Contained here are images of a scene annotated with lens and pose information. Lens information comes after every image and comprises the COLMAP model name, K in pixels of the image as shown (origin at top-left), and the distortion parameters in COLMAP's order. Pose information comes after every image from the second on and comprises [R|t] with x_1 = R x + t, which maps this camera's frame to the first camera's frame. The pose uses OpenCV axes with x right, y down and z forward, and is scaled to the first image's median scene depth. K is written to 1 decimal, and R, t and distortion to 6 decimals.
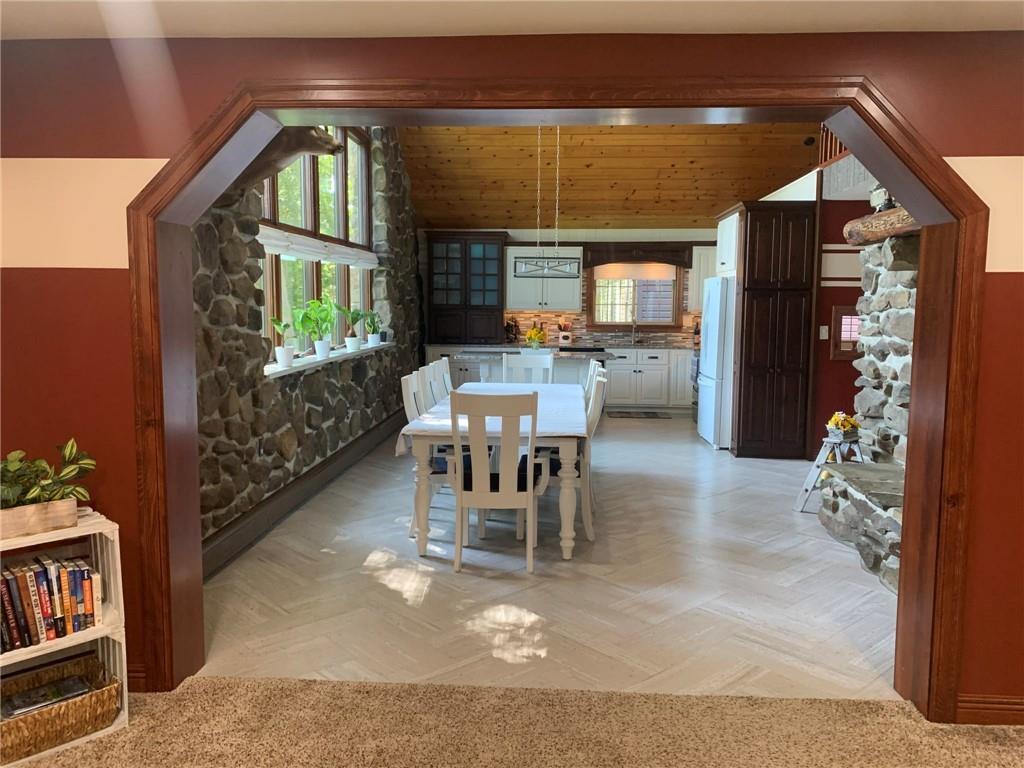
lens RADIAL K [[798.4, 0, 506.2], [0, 798.4, 391.4], [0, 0, 1]] dist [0.024491, -0.010422]
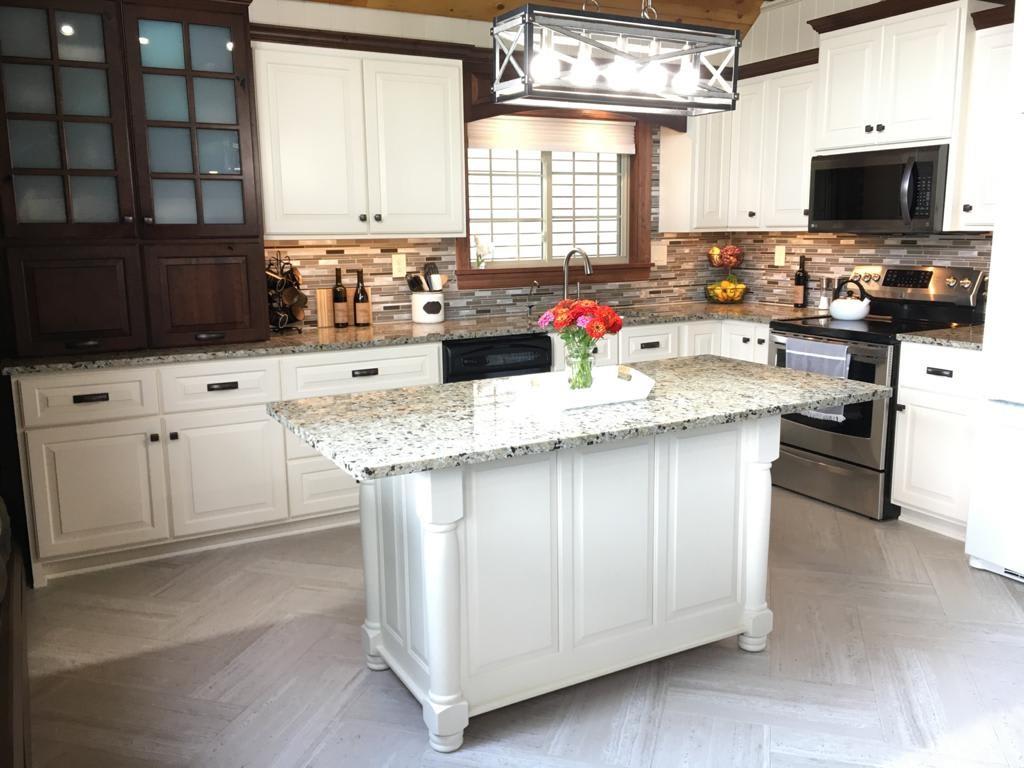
lens RADIAL K [[875.2, 0, 516.7], [0, 875.2, 381.6], [0, 0, 1]] dist [0.064503, -0.070494]
pose [[0.845306, -0.111248, 0.522572, -0.111460], [0.073212, 0.992974, 0.092963, -0.069480], [-0.529242, -0.040324, 0.847512, 0.632200]]
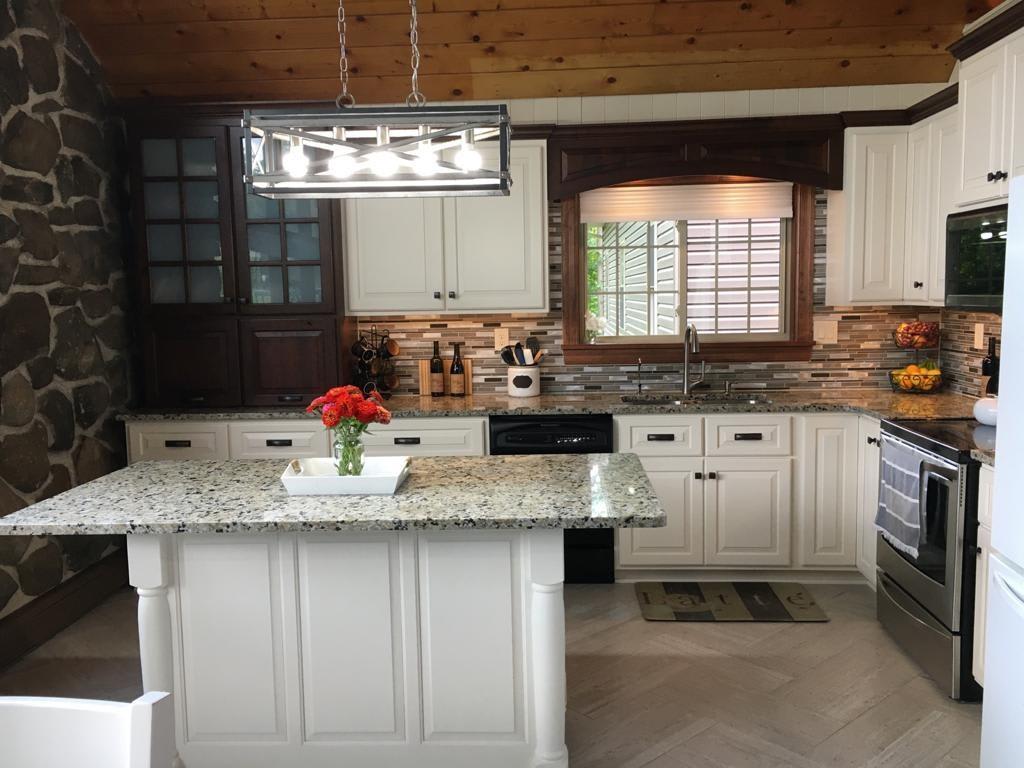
lens RADIAL K [[875.2, 0, 513.8], [0, 875.2, 380.2], [0, 0, 1]] dist [0.064503, -0.070494]
pose [[0.999598, -0.027825, 0.005514, 0.074847], [0.027850, 0.999603, -0.004379, -0.067544], [-0.005390, 0.004531, 0.999975, 0.588609]]
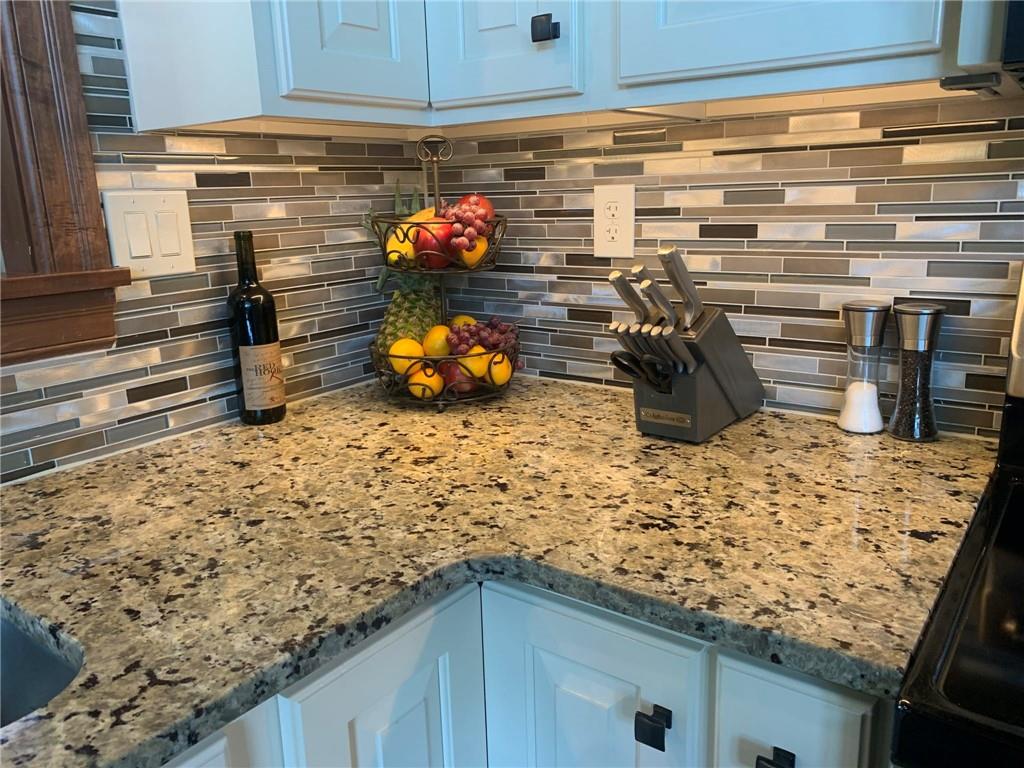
lens RADIAL K [[798.4, 0, 512.9], [0, 798.4, 383.8], [0, 0, 1]] dist [0.024491, -0.010422]
pose [[0.549393, -0.220072, 0.806062, 0.166550], [0.119215, 0.975468, 0.185069, -0.083154], [-0.827016, -0.005580, 0.562151, 0.920752]]
